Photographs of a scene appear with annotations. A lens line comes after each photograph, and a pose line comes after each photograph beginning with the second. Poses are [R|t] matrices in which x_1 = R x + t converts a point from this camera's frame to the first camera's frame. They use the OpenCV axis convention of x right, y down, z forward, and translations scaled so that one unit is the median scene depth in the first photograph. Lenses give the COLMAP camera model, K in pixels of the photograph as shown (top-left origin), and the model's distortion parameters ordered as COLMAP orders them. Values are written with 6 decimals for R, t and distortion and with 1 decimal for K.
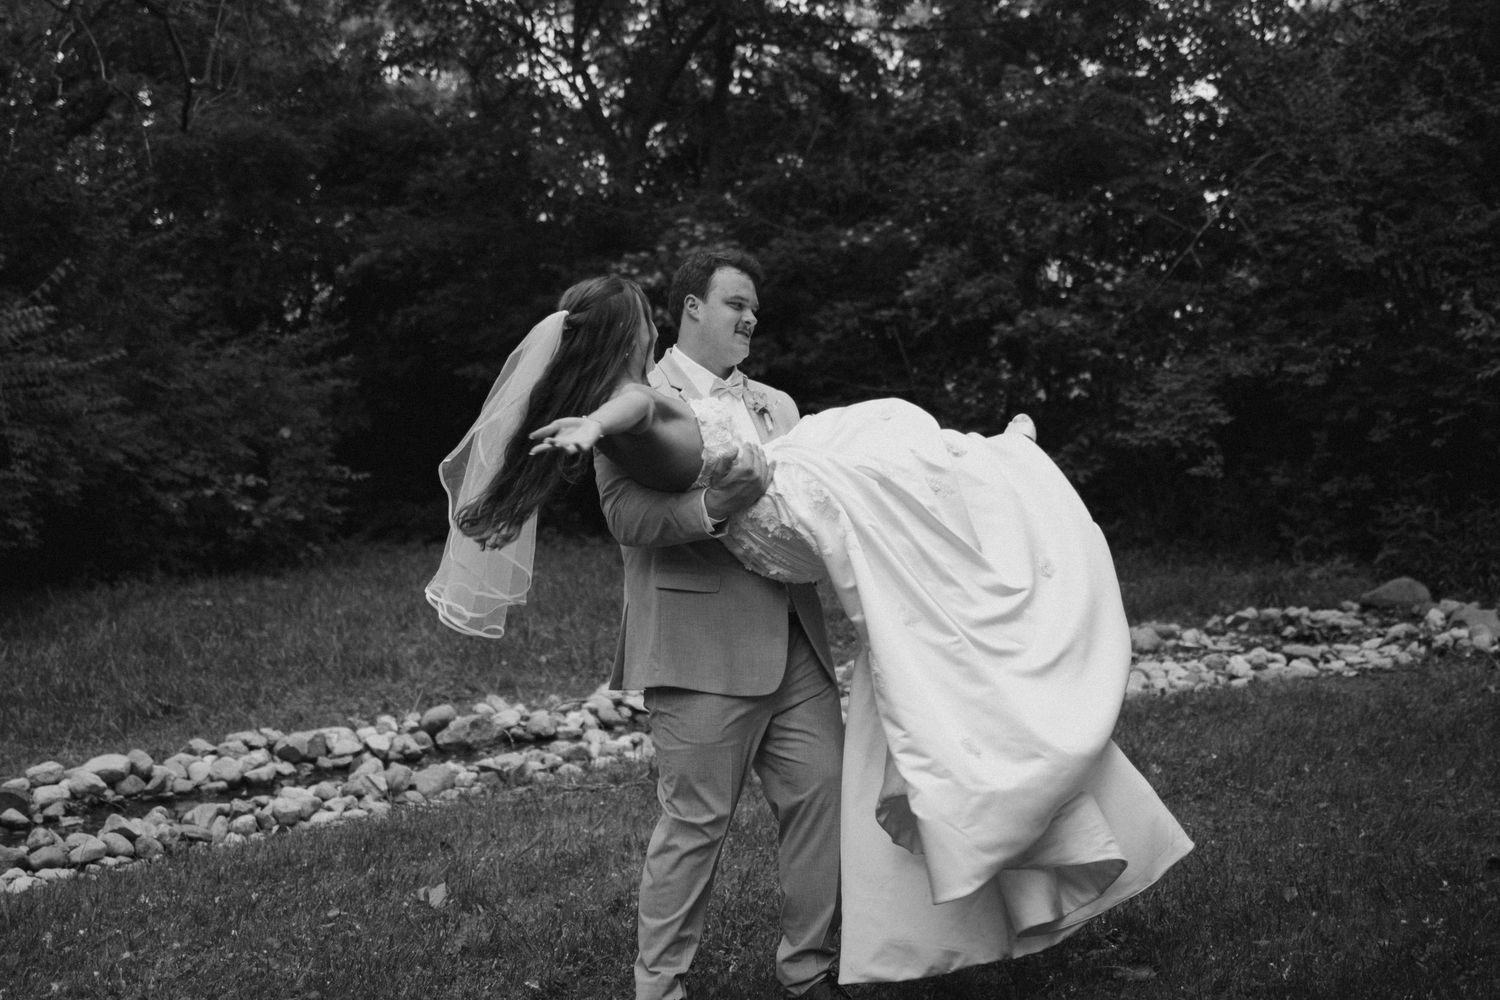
lens RADIAL K [[2476.6, 0, 752.0], [0, 2476.6, 512.6], [0, 0, 1]] dist [0.298372, 0.000000]
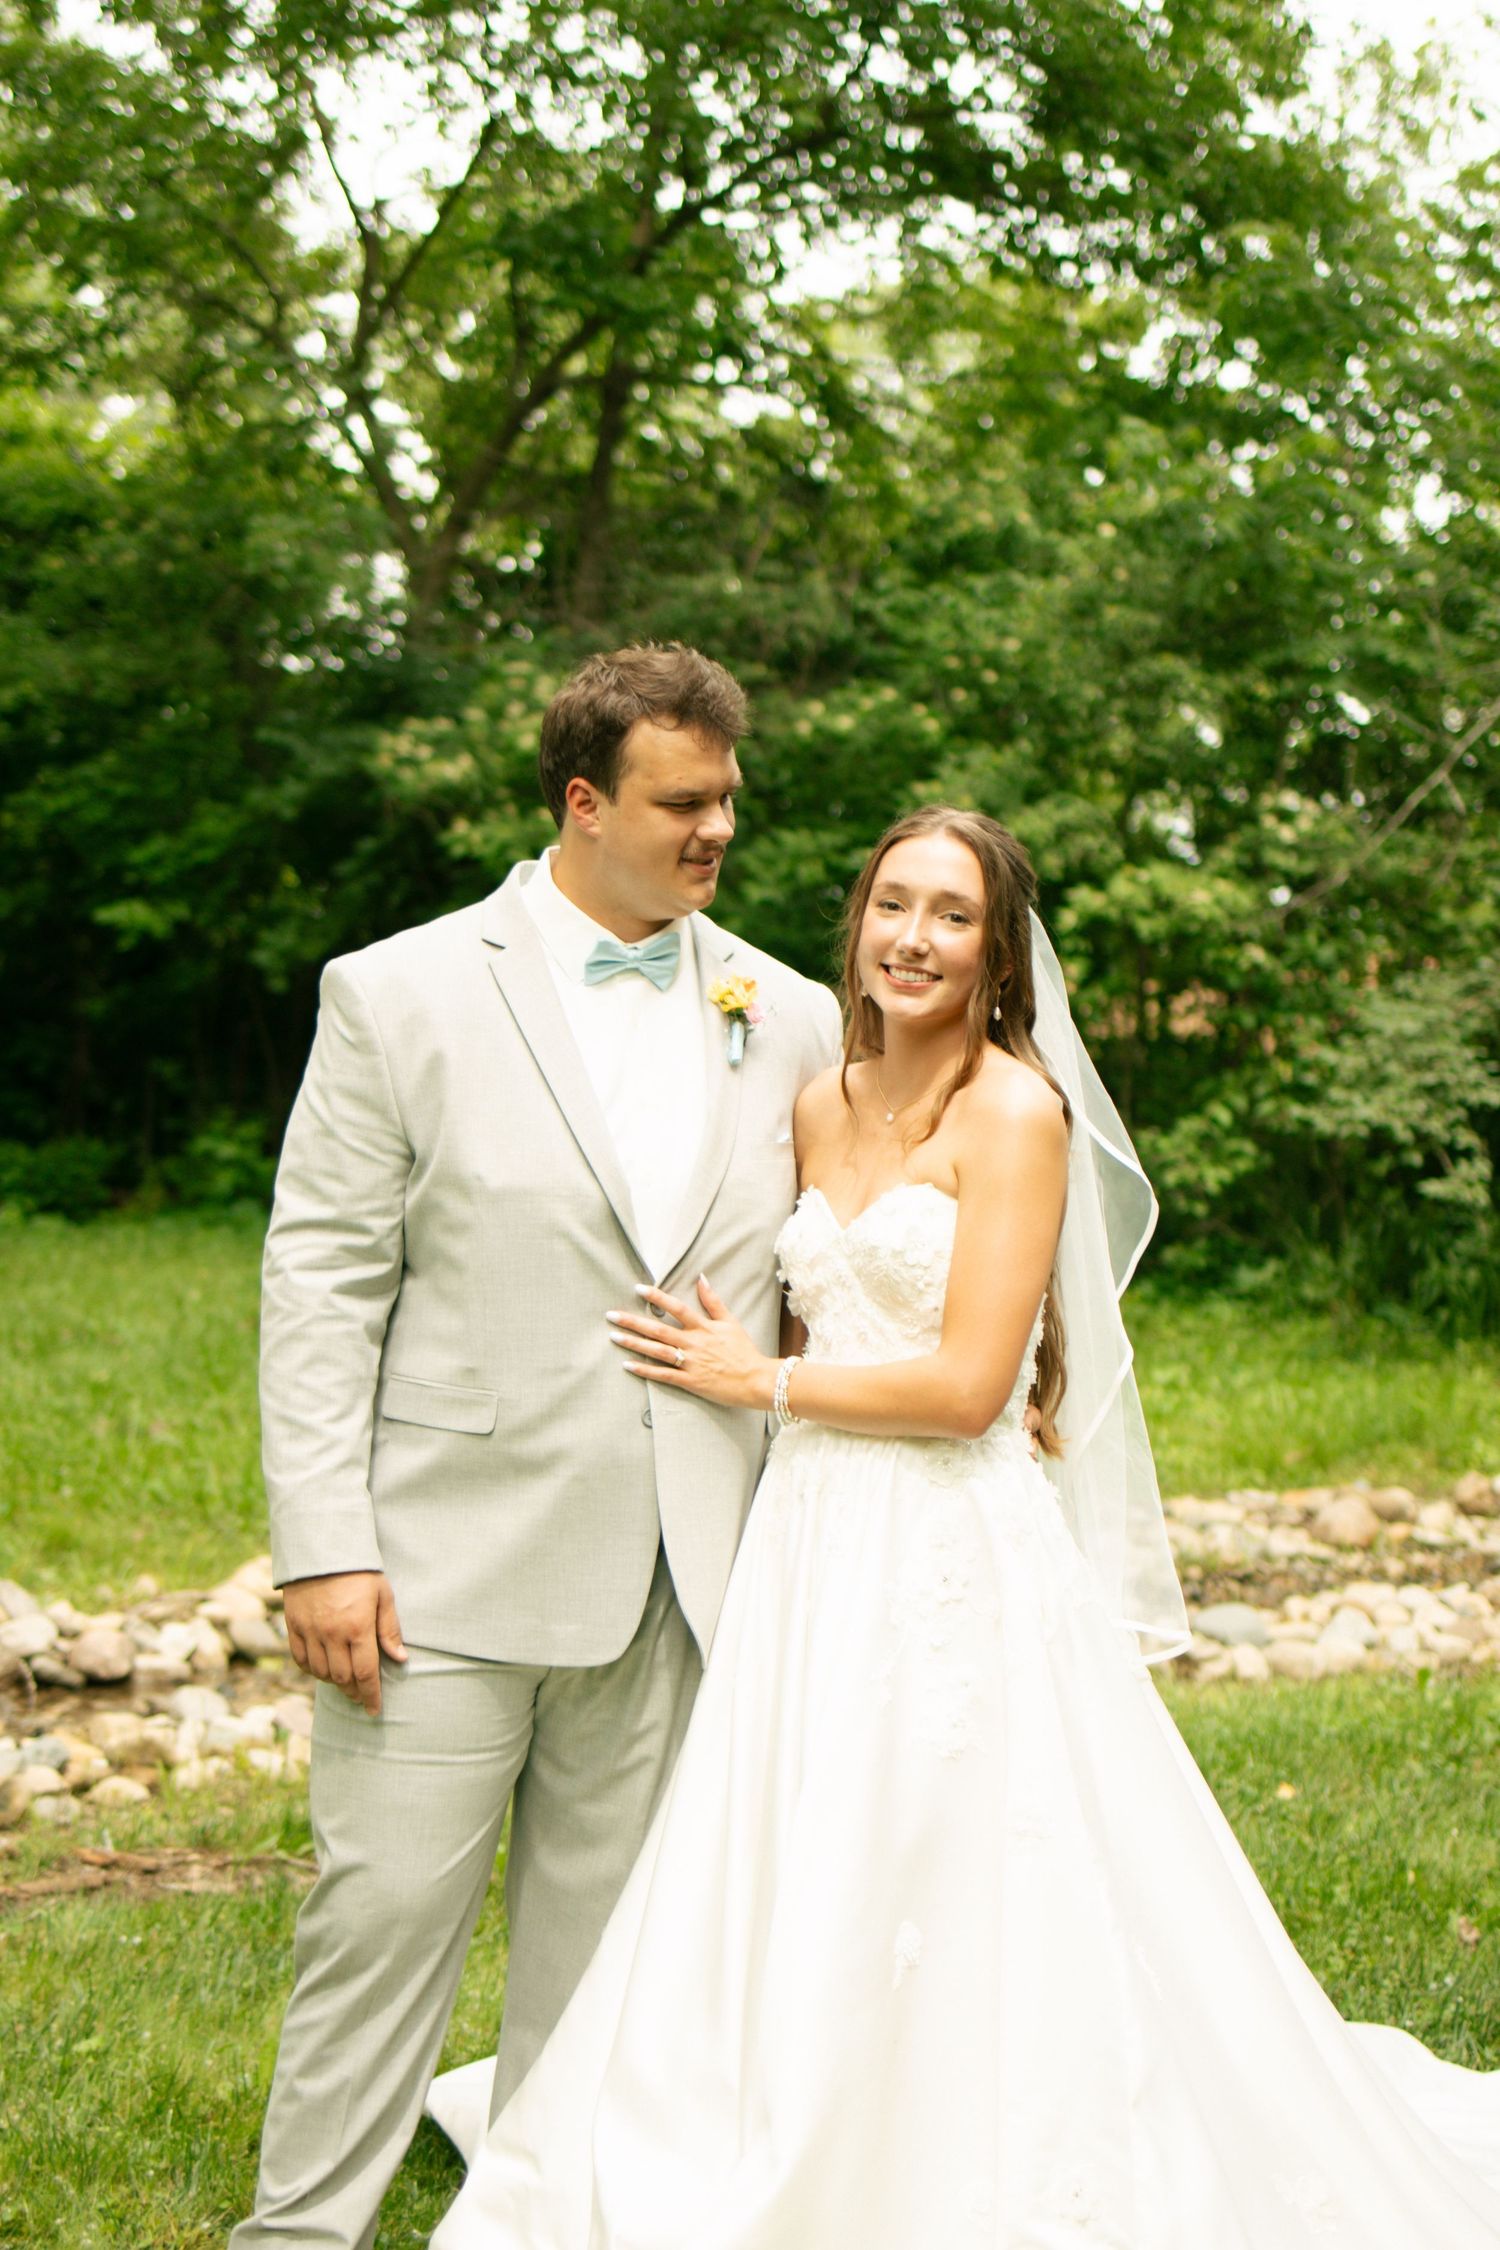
lens RADIAL K [[3714.9, 0, 752.1], [0, 3714.9, 1105.7], [0, 0, 1]] dist [0.298372, 0.000000]
pose [[0.997359, 0.066158, 0.029959, 0.007533], [-0.065587, 0.997653, -0.019647, -0.008897], [-0.031188, 0.017630, 0.999358, 0.207470]]
